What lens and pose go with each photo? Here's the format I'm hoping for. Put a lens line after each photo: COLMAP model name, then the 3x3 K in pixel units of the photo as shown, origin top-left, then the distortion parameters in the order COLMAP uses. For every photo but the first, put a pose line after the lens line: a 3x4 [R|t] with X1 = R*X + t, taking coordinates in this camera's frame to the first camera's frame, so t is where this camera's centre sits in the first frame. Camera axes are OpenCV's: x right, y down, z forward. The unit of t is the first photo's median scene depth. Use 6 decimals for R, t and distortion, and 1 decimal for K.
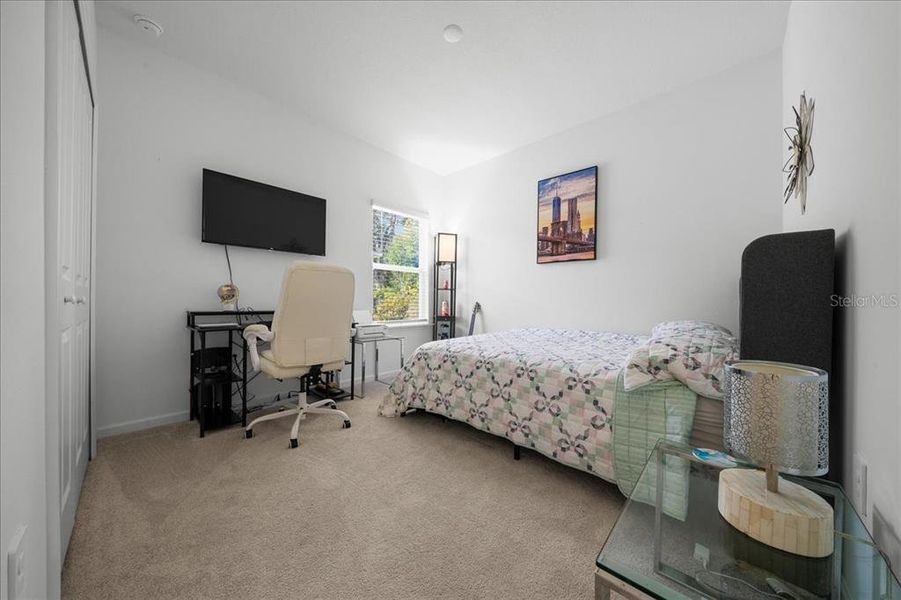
lens RADIAL K [[306.7, 0, 450.8], [0, 306.7, 296.6], [0, 0, 1]] dist [-0.002093, -0.000043]
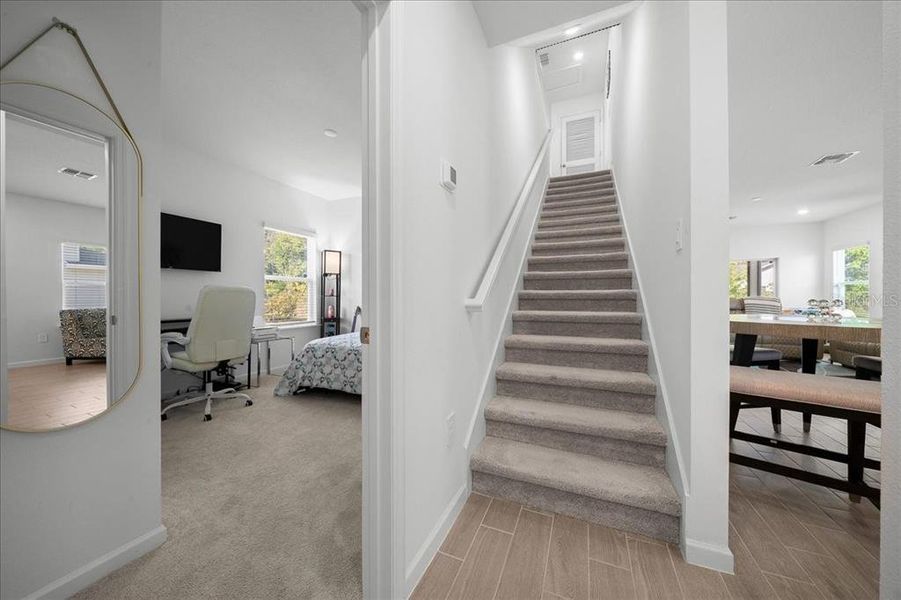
lens RADIAL K [[306.7, 0, 450.8], [0, 306.7, 296.6], [0, 0, 1]] dist [-0.002093, -0.000043]
pose [[0.945466, -0.004603, 0.325689, 0.049864], [-0.000622, 0.999873, 0.015939, -0.059171], [-0.325721, -0.015273, 0.945343, -0.441699]]
